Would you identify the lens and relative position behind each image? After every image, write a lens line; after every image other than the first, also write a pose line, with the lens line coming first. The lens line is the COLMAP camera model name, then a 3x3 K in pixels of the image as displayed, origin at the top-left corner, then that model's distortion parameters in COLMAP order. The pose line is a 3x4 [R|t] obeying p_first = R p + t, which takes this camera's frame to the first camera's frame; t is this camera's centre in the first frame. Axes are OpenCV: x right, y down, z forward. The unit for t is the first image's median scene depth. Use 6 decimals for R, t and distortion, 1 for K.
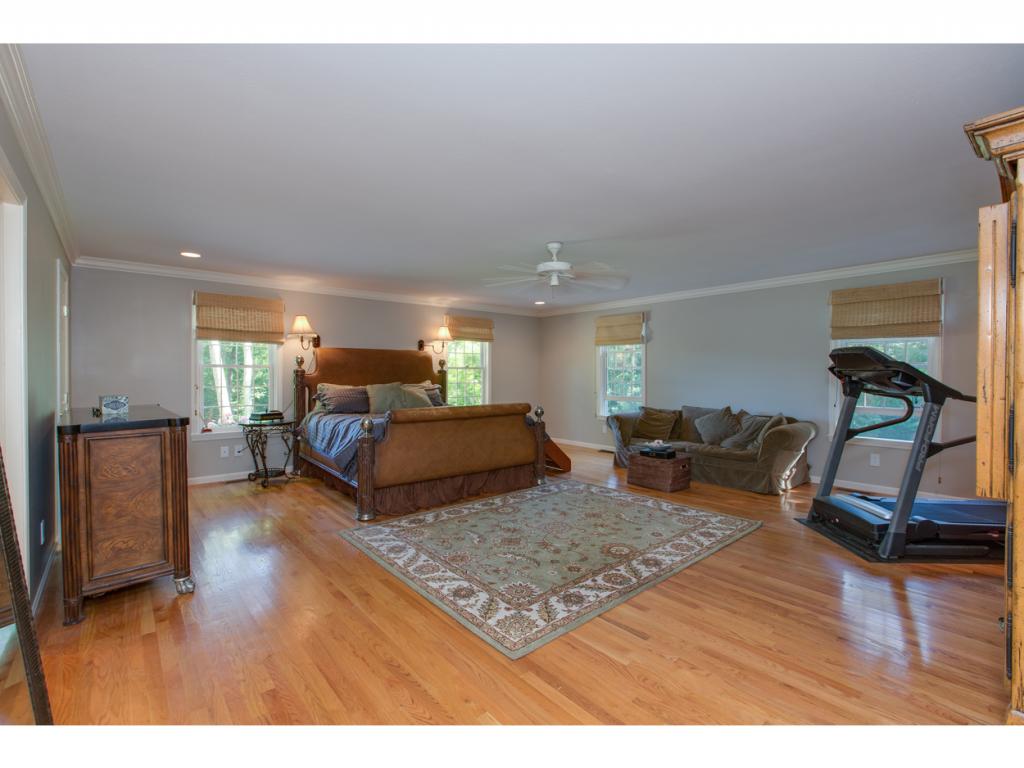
lens RADIAL K [[455.5, 0, 510.7], [0, 455.5, 381.6], [0, 0, 1]] dist [0.000358, 0.000407]
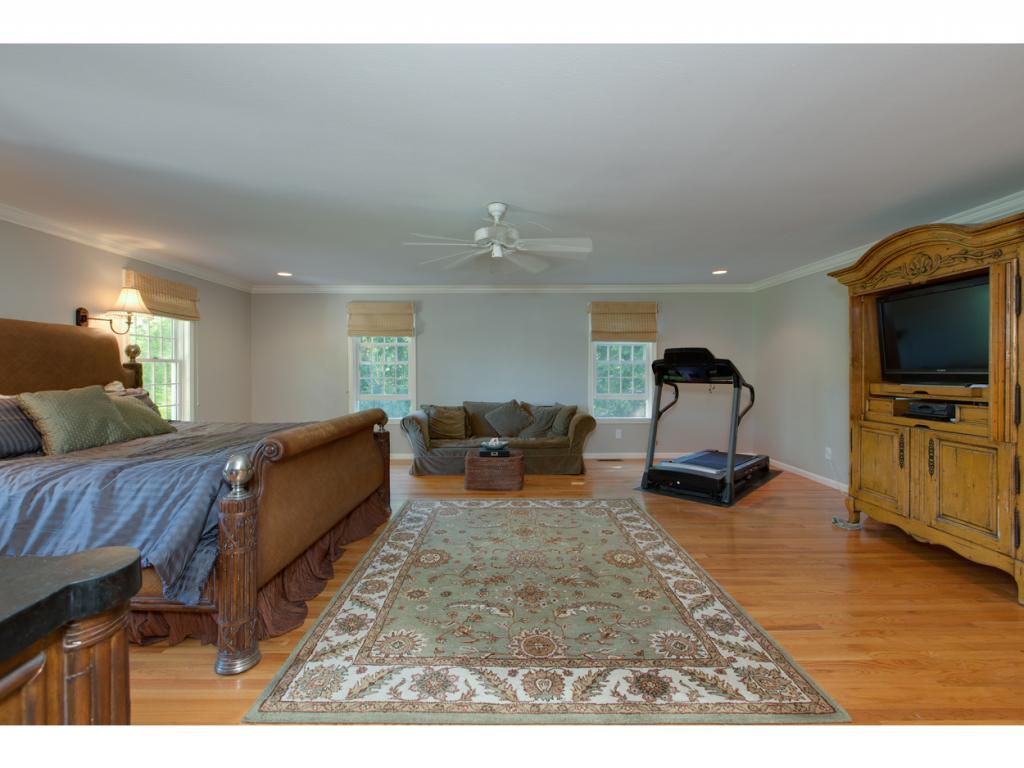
lens RADIAL K [[455.5, 0, 510.8], [0, 455.5, 375.4], [0, 0, 1]] dist [0.000358, 0.000407]
pose [[0.657145, -0.010560, 0.753690, -0.383520], [0.015905, 0.999874, 0.000142, -0.002588], [-0.753596, 0.011894, 0.657230, 0.357453]]
